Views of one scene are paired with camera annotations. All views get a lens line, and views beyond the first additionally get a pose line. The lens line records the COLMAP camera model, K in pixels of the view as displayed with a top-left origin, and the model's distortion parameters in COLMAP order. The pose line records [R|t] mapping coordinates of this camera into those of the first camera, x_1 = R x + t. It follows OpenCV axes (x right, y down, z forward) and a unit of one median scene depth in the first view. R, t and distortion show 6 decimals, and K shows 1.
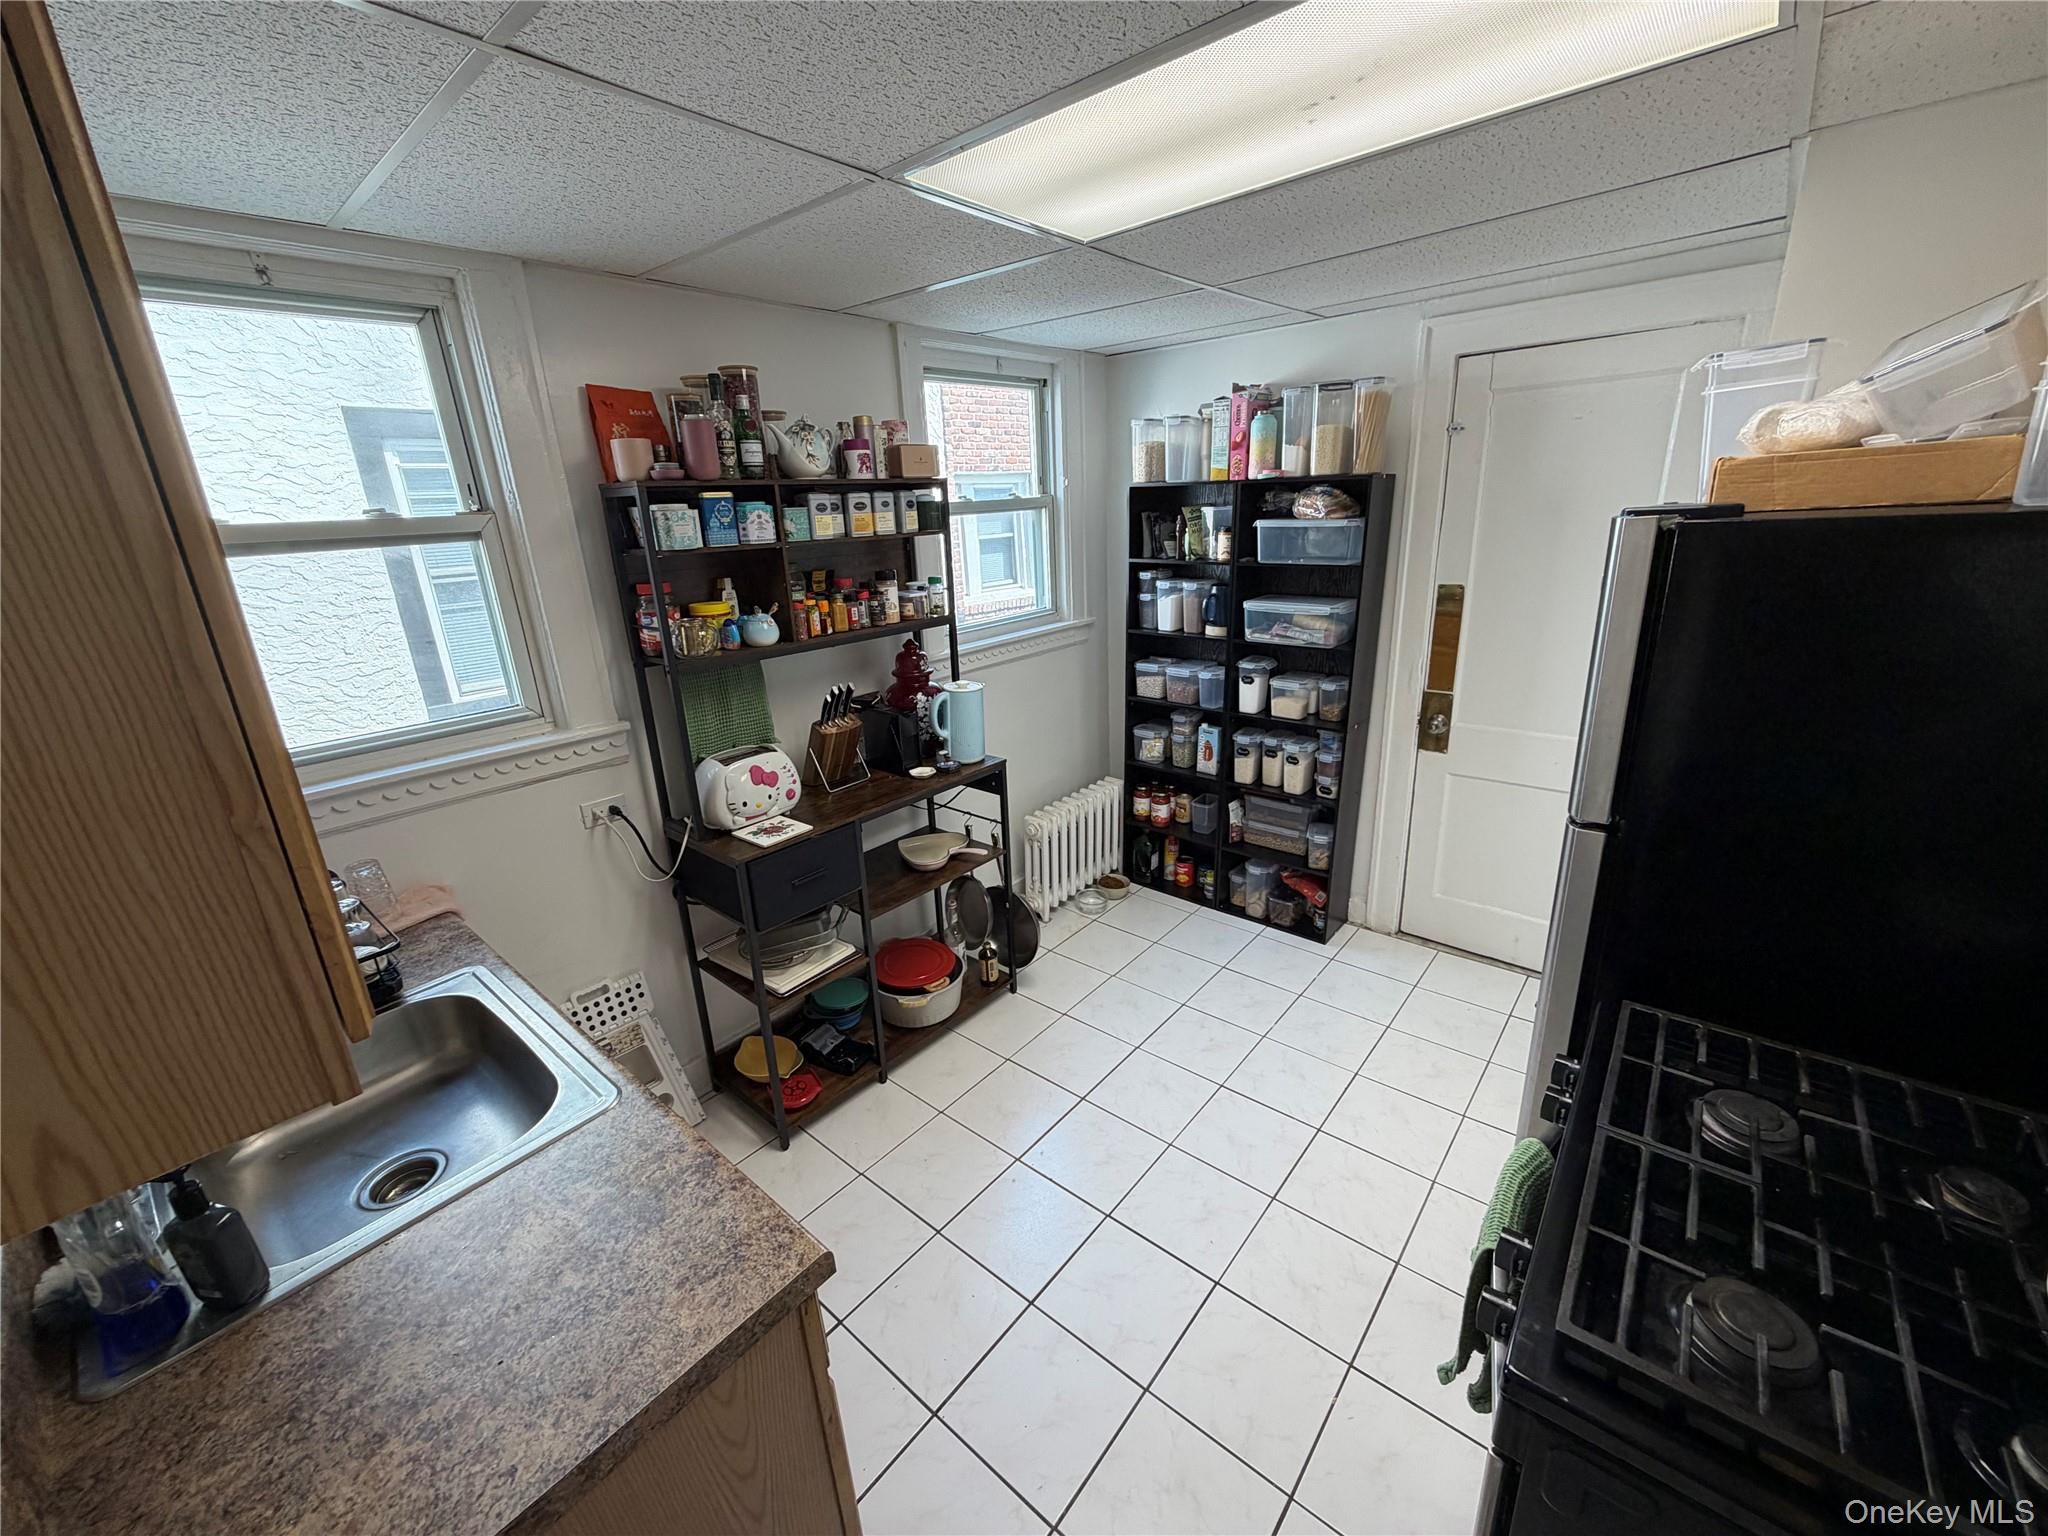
lens RADIAL K [[815.2, 0, 1016.6], [0, 815.2, 768.4], [0, 0, 1]] dist [-0.002211, -0.000336]
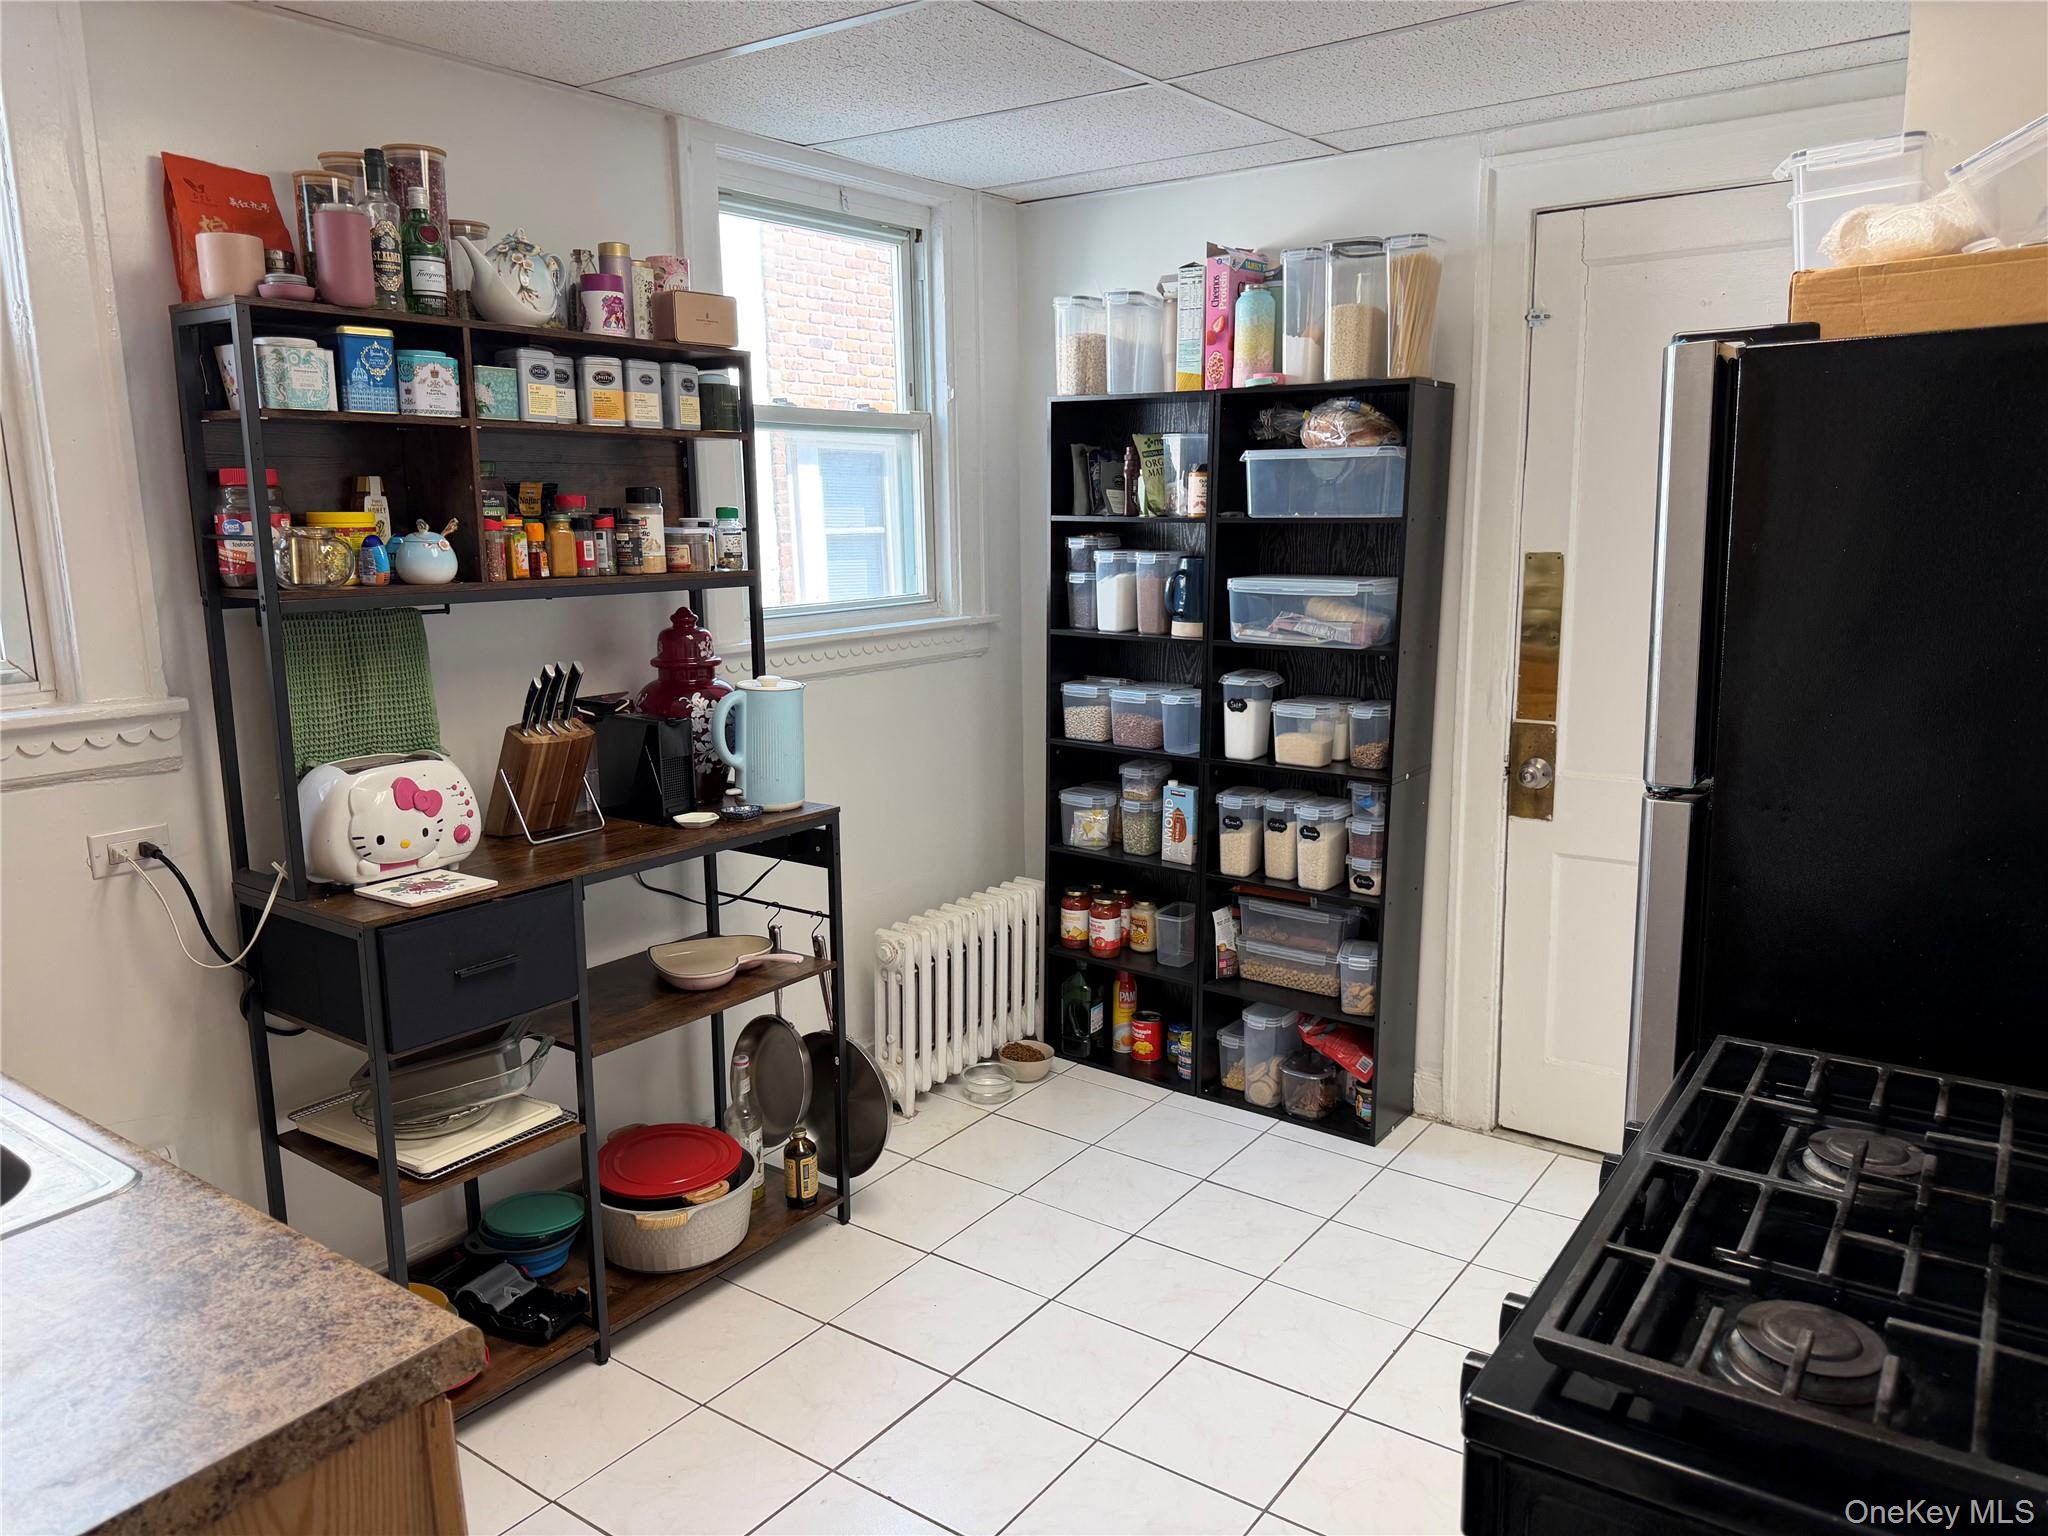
lens RADIAL K [[1447.4, 0, 1024.3], [0, 1447.4, 776.0], [0, 0, 1]] dist [0.044916, -0.058636]
pose [[0.995947, 0.017504, 0.088219, 0.030477], [-0.005691, 0.991178, -0.132415, 0.108769], [-0.089758, 0.131377, 0.987261, -0.076059]]
